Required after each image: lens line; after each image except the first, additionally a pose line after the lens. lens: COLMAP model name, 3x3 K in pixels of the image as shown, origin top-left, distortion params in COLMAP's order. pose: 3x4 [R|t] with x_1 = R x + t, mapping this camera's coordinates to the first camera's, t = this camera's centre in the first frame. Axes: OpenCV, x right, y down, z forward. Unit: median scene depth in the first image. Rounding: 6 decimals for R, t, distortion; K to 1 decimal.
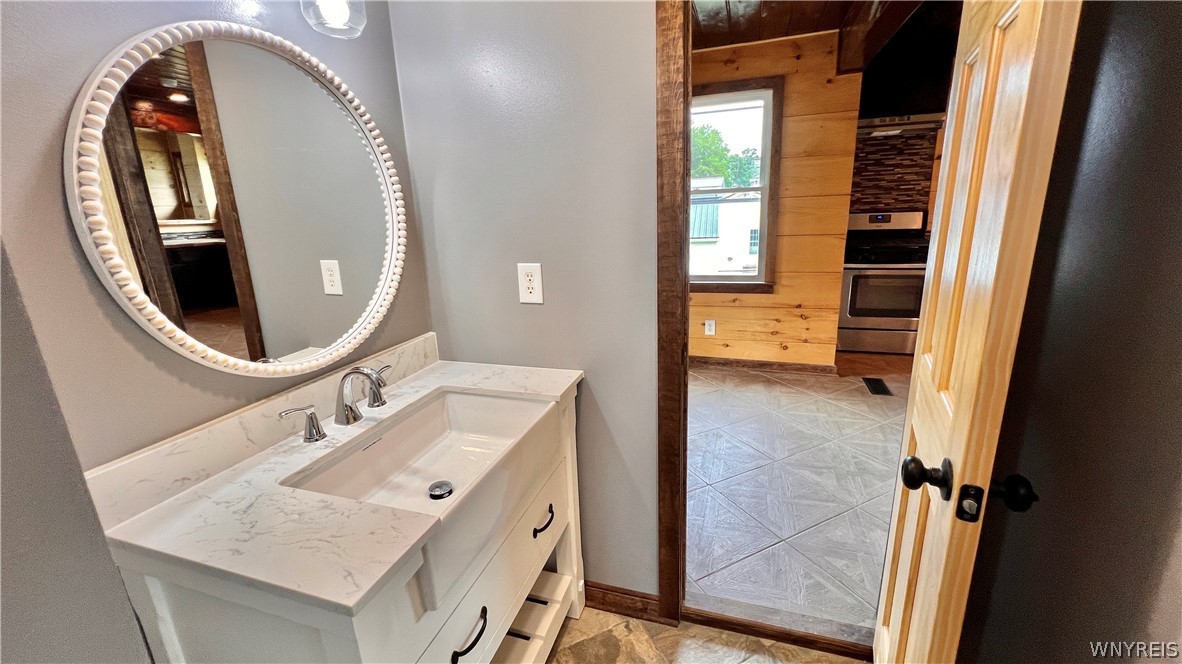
lens RADIAL K [[472.4, 0, 589.5], [0, 472.4, 331.8], [0, 0, 1]] dist [-0.002553, 0.000477]
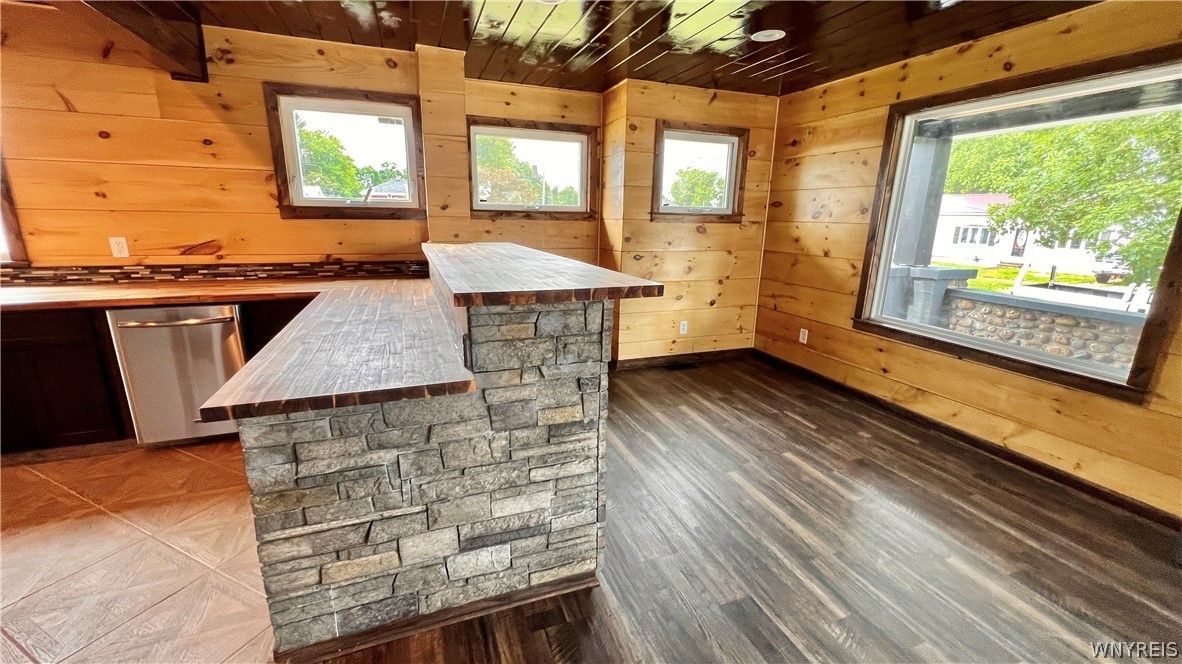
lens RADIAL K [[472.4, 0, 590.1], [0, 472.4, 334.5], [0, 0, 1]] dist [-0.002553, 0.000477]
pose [[0.778445, -0.093188, 0.620758, 1.248536], [0.108982, 0.993965, 0.012547, -0.036075], [-0.618180, 0.057884, 0.783902, -0.080472]]
